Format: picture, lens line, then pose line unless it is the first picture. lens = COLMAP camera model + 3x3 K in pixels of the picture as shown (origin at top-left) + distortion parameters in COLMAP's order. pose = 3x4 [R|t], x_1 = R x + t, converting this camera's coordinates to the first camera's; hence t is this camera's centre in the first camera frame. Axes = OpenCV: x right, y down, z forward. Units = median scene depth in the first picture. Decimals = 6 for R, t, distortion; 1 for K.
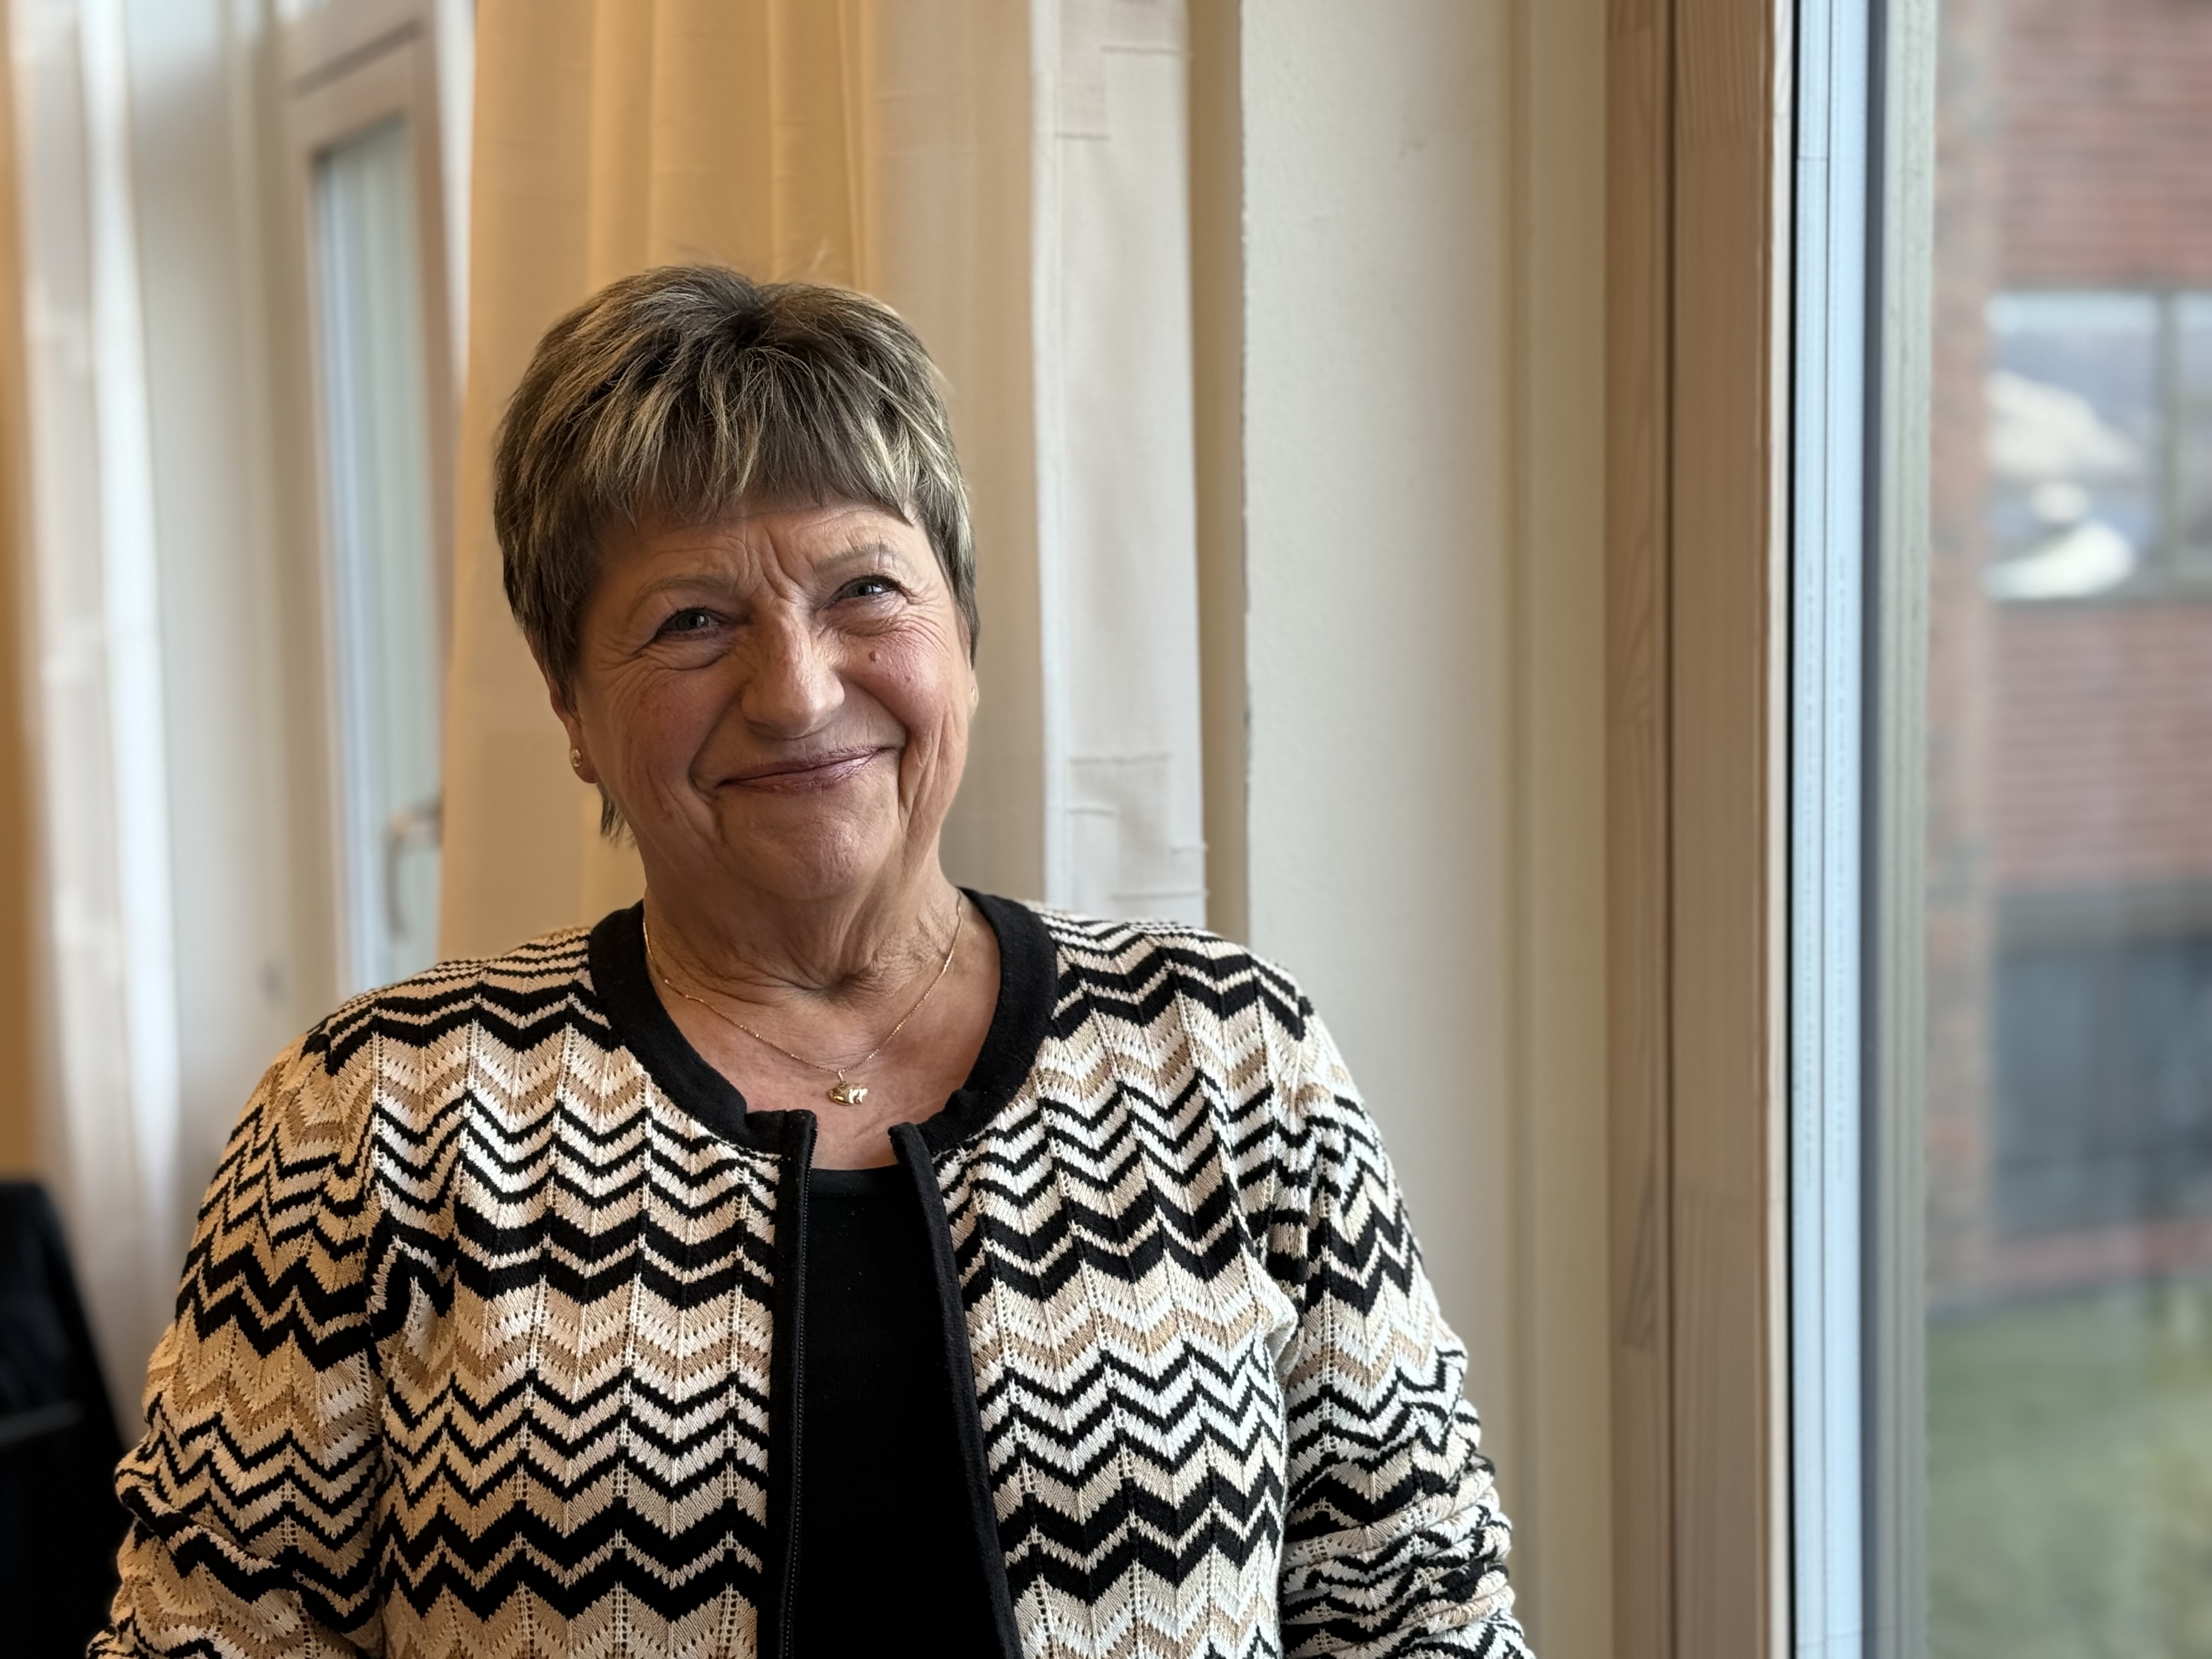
lens RADIAL K [[3470.3, 0, 1106.0], [0, 3470.3, 829.5], [0, 0, 1]] dist [-0.009130, -0.049682]
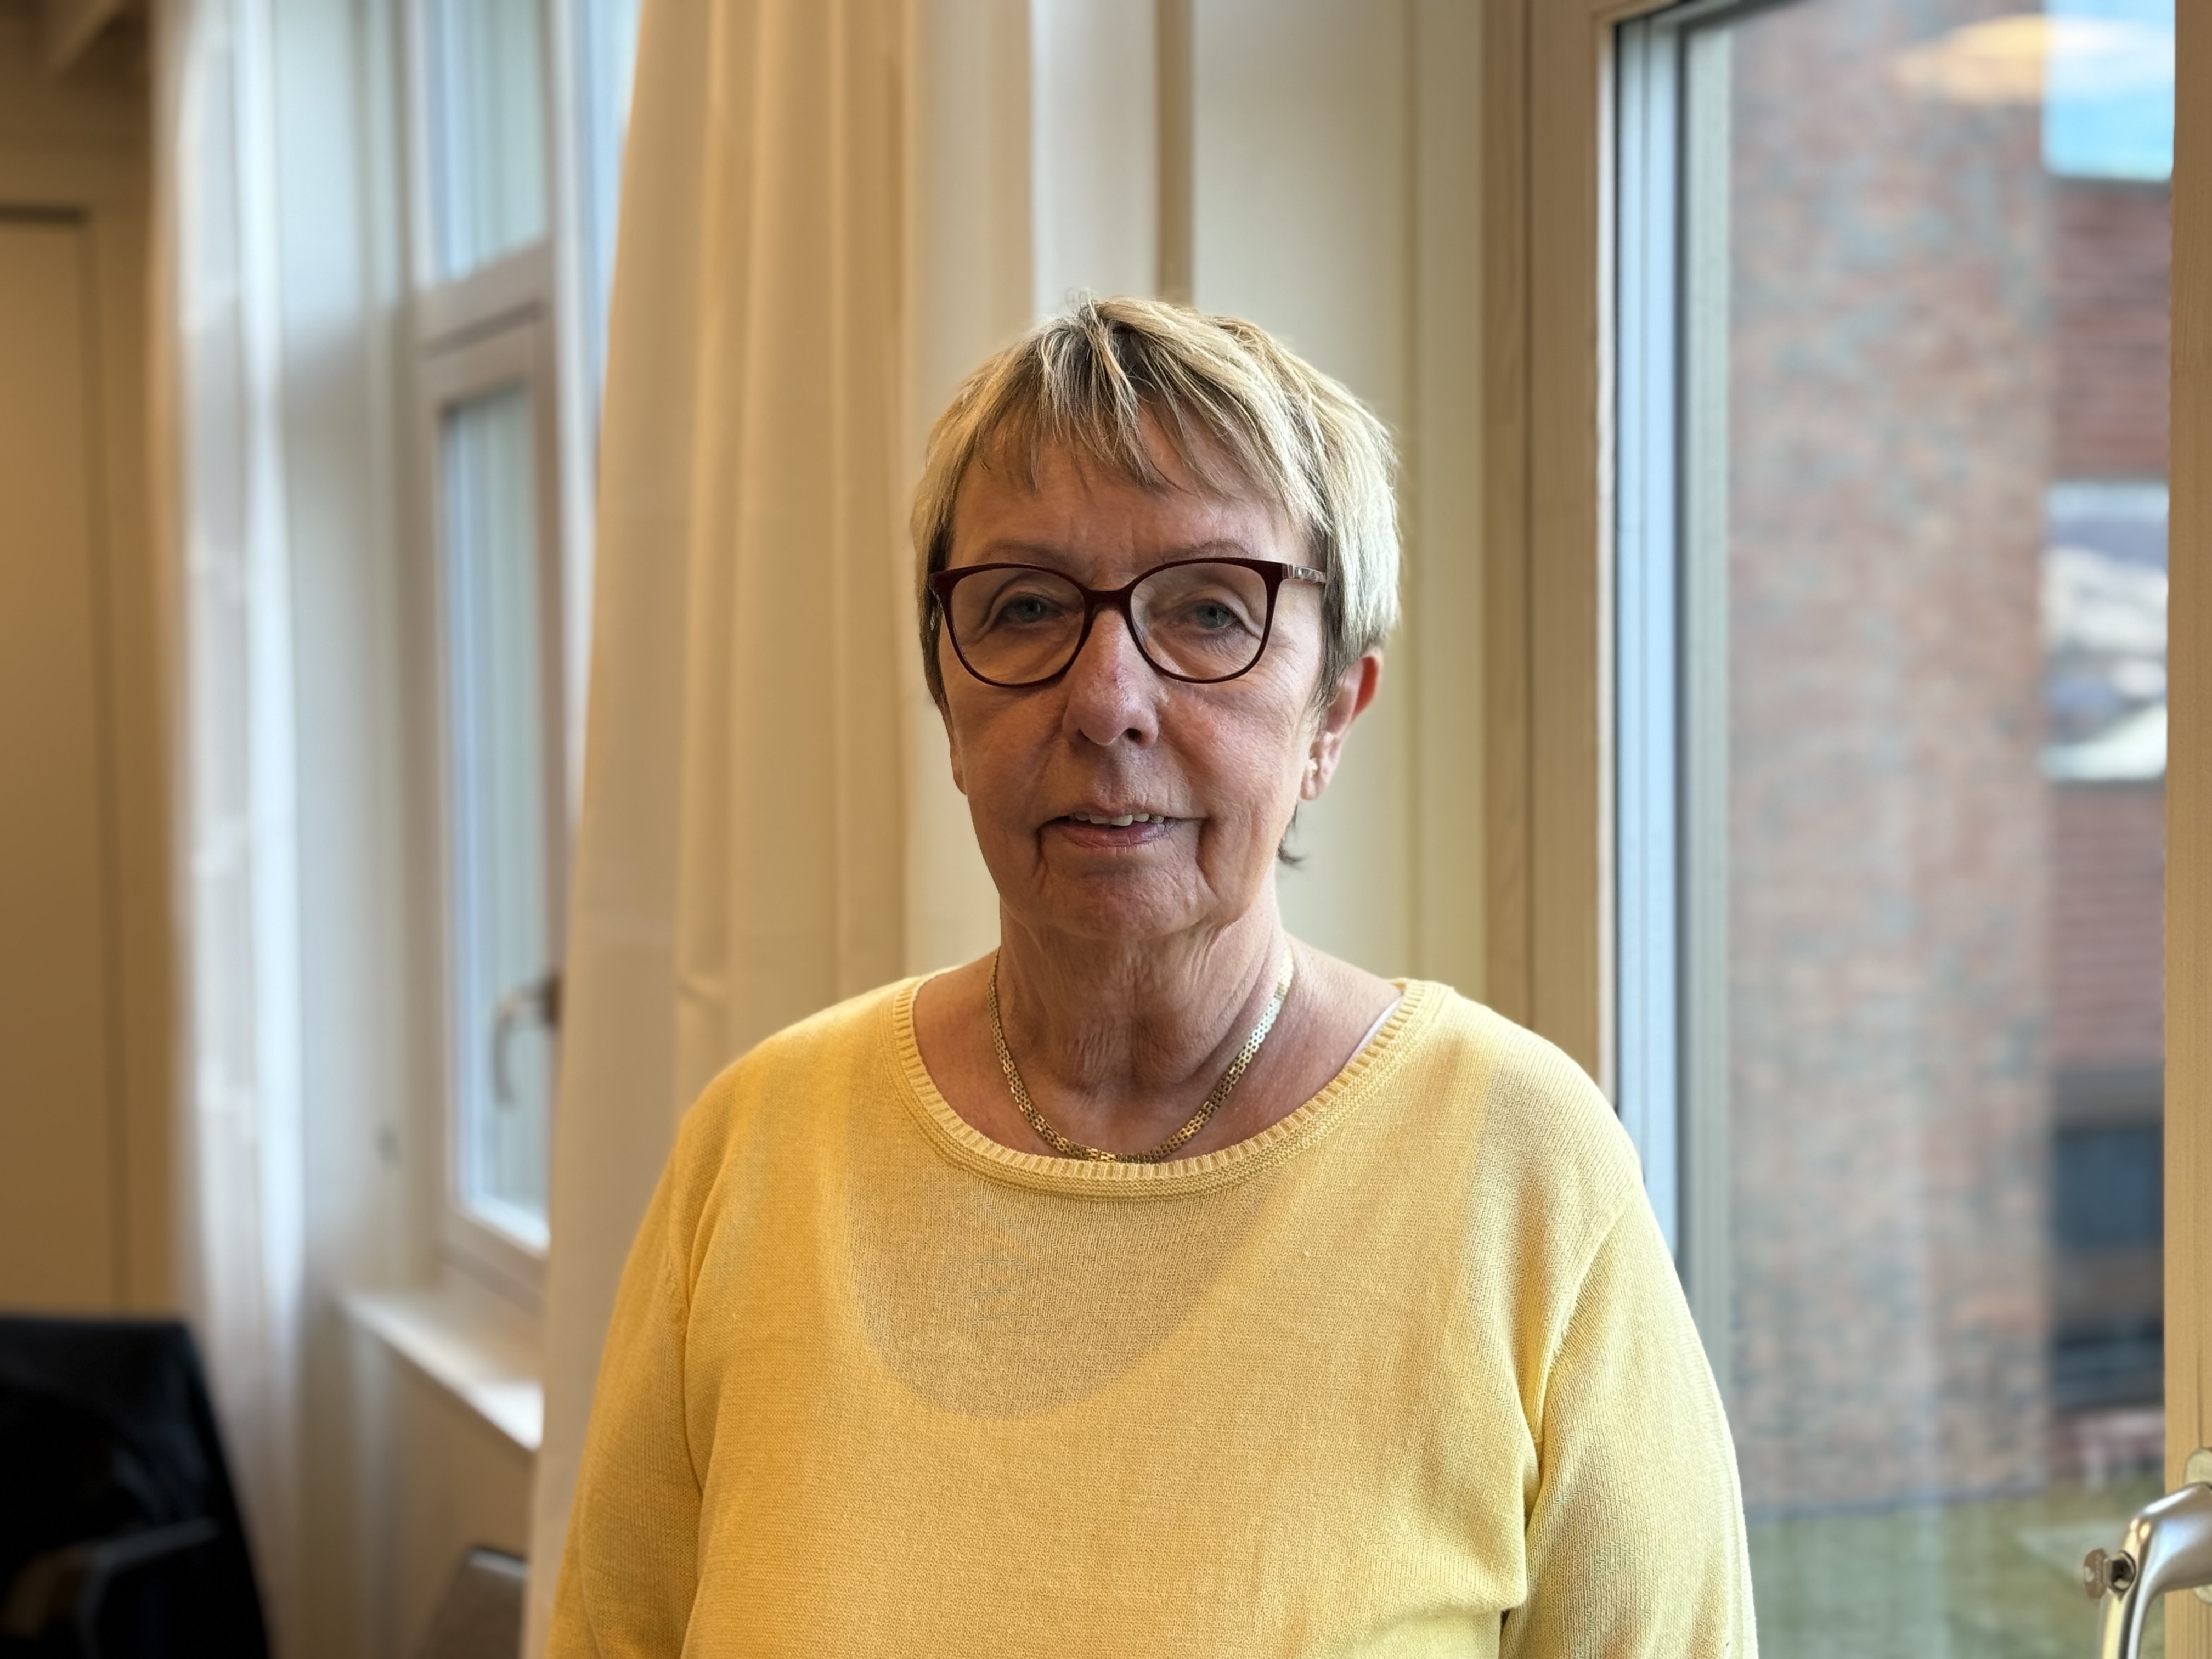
lens RADIAL K [[3470.3, 0, 1106.0], [0, 3470.3, 829.5], [0, 0, 1]] dist [-0.009130, -0.049682]
pose [[0.999686, 0.007635, -0.023861, 0.014977], [-0.008752, 0.998853, -0.047070, -0.006799], [0.023474, 0.047264, 0.998607, -0.114629]]
